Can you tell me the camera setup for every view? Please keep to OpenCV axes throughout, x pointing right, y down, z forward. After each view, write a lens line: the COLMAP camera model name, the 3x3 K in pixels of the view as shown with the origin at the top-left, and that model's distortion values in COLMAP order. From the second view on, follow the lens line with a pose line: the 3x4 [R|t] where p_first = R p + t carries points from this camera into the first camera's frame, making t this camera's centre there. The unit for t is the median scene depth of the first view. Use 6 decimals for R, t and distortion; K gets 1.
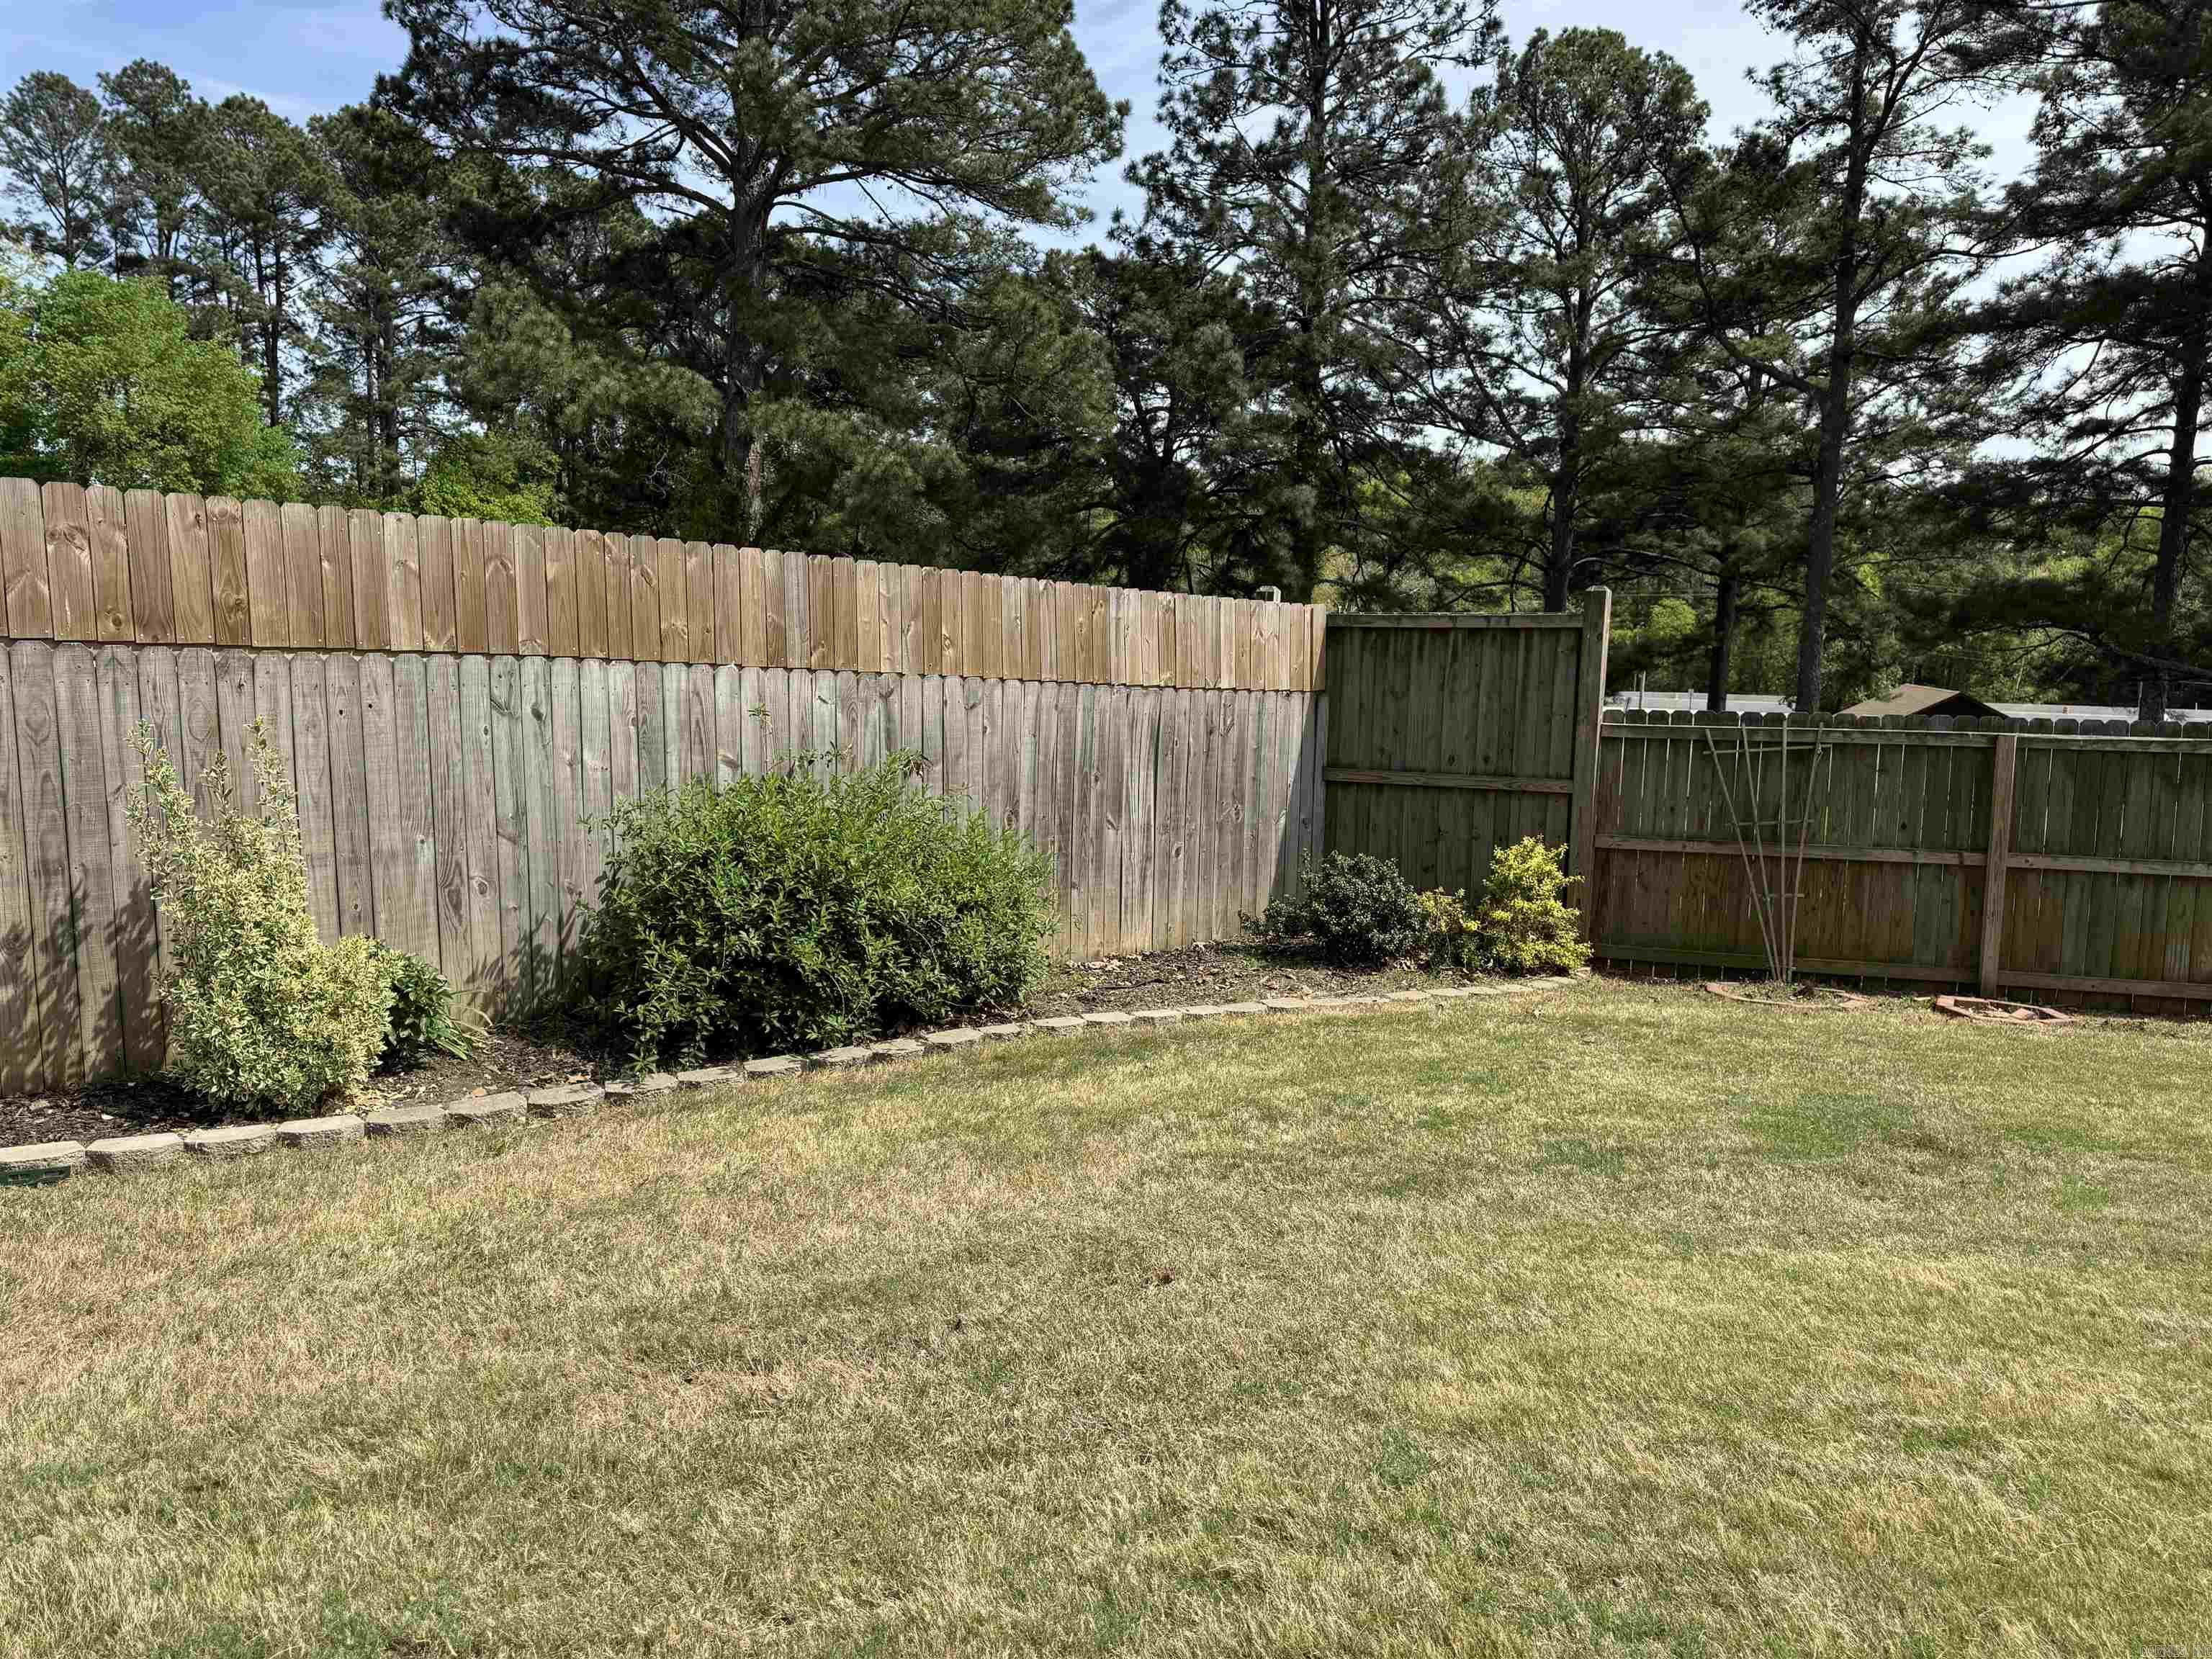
lens RADIAL K [[1522.1, 0, 1106.0], [0, 1522.1, 829.5], [0, 0, 1]] dist [0.191130, -0.295838]
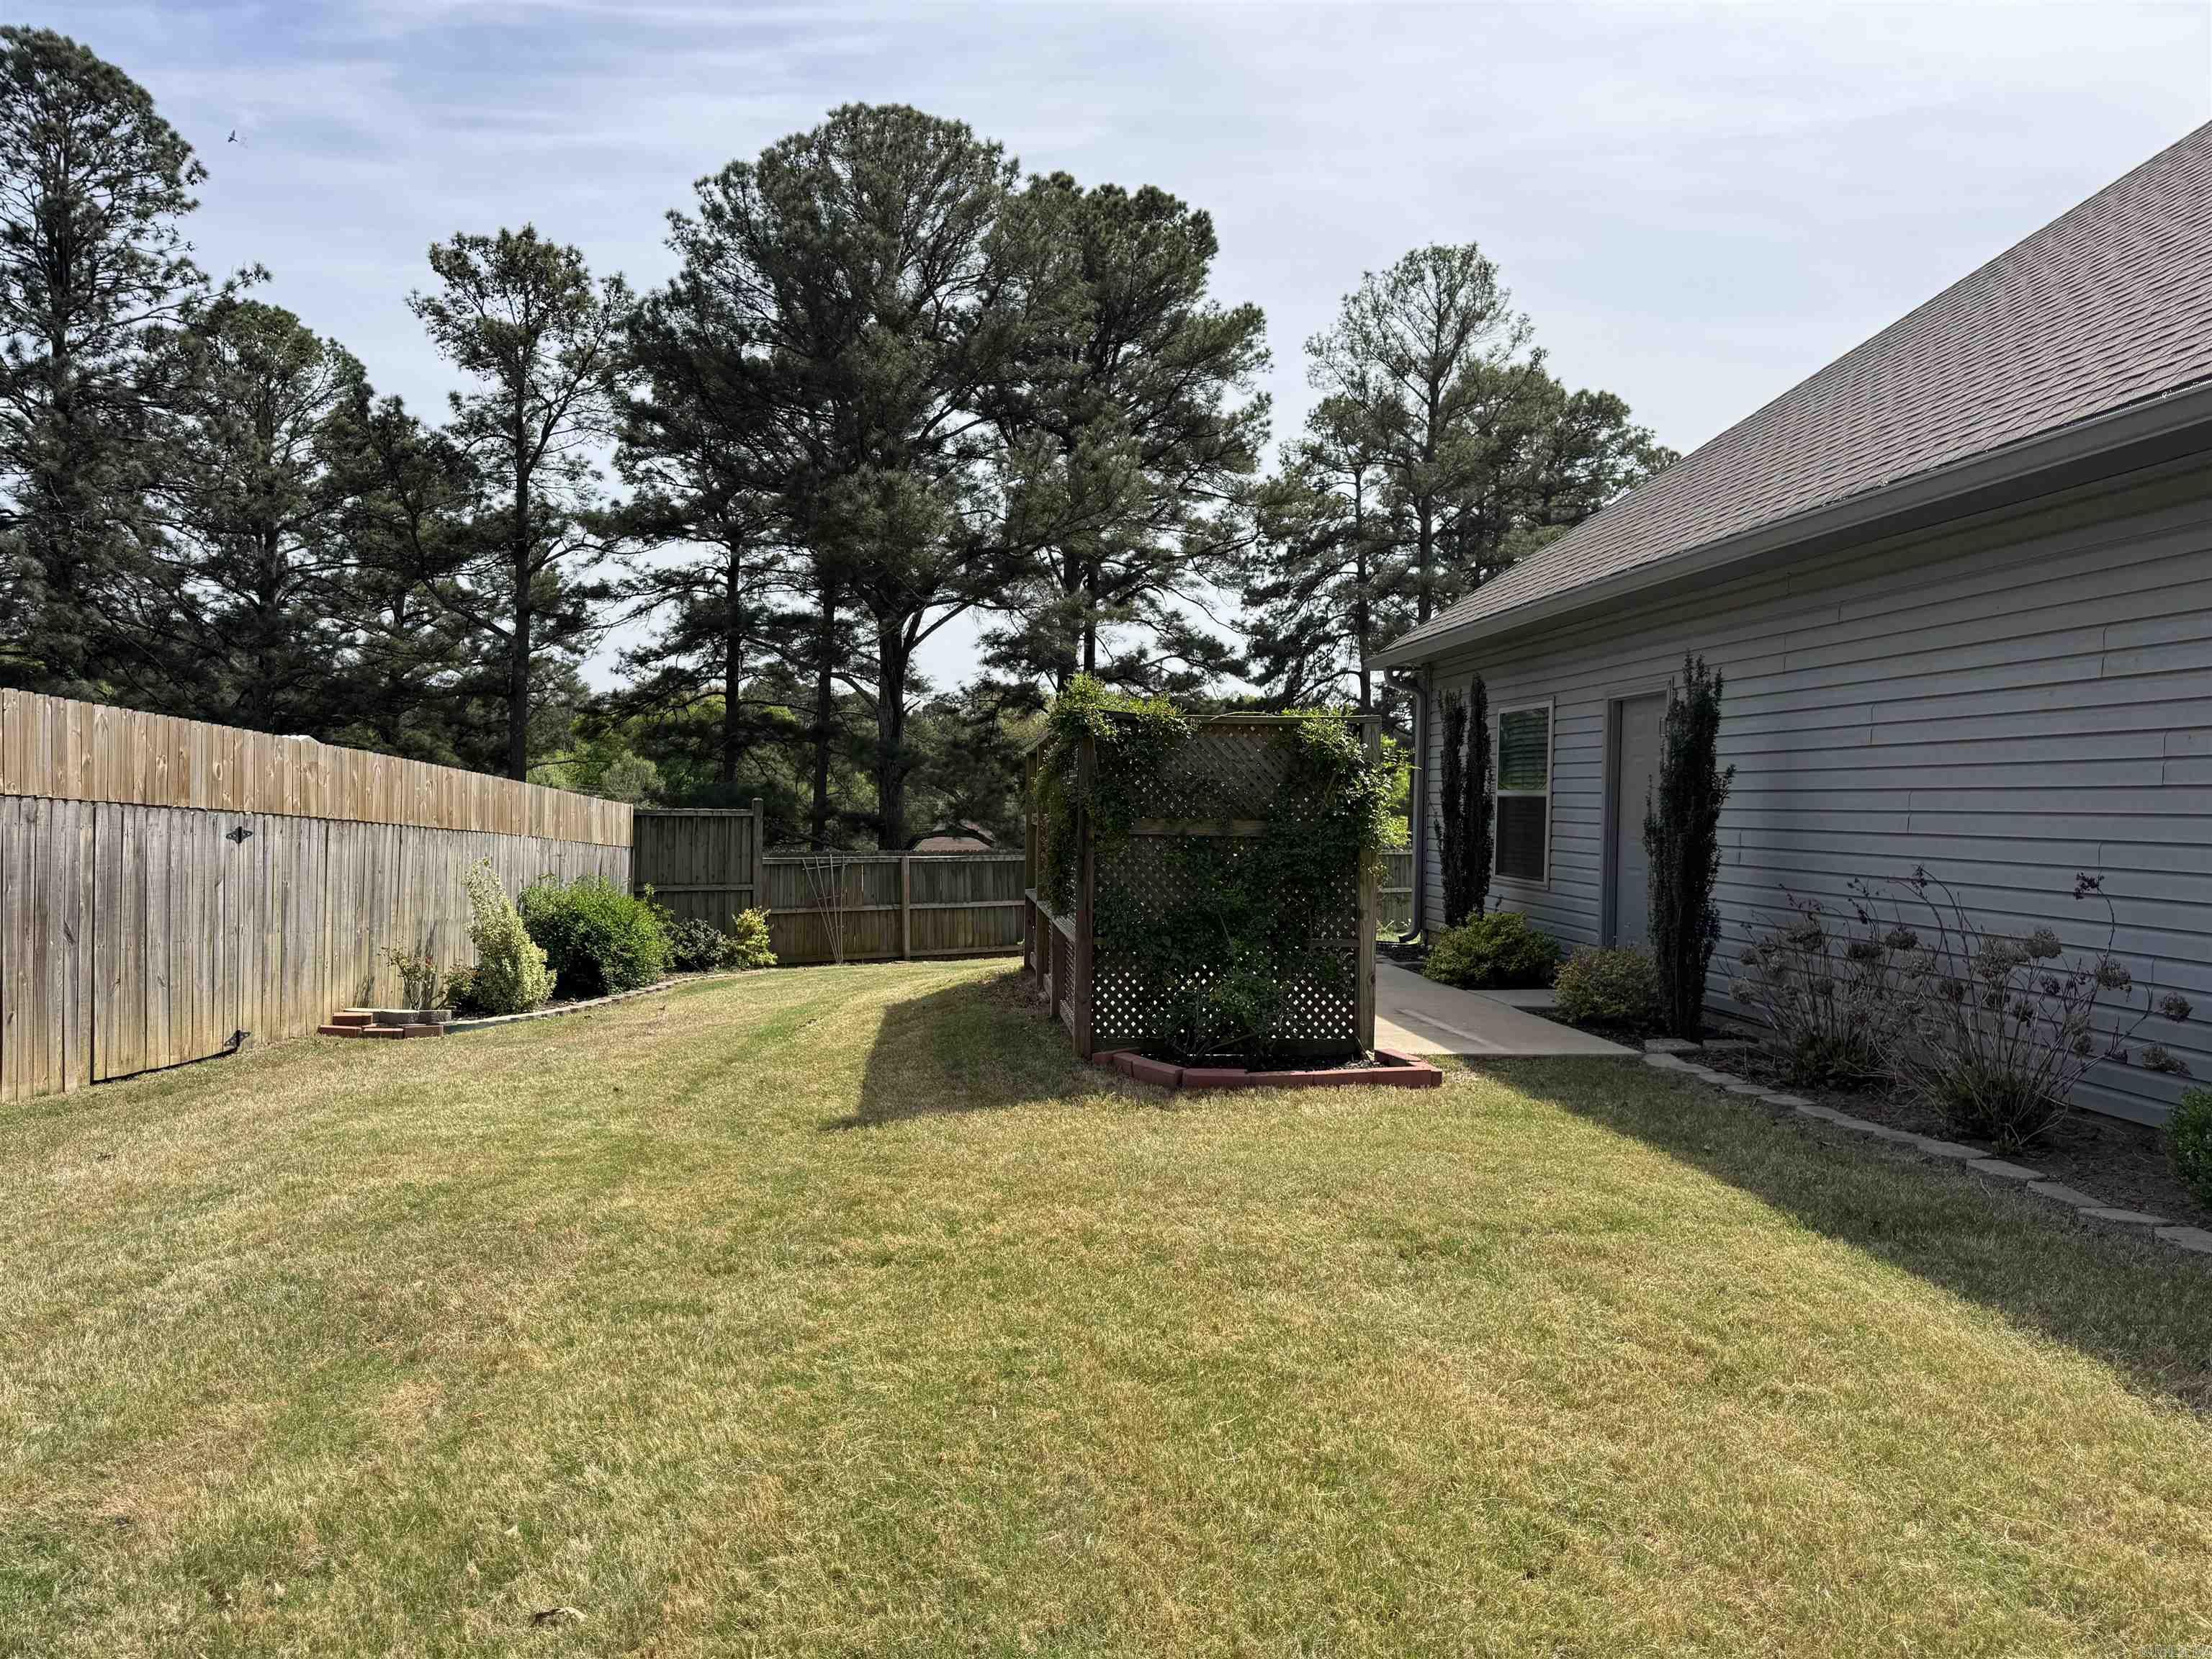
lens RADIAL K [[1522.1, 0, 1106.0], [0, 1522.1, 829.5], [0, 0, 1]] dist [0.191130, -0.295838]
pose [[0.618129, -0.008169, 0.786034, -1.070647], [0.100562, 0.992552, -0.068766, 0.089367], [-0.779617, 0.121551, 0.614347, -0.722453]]
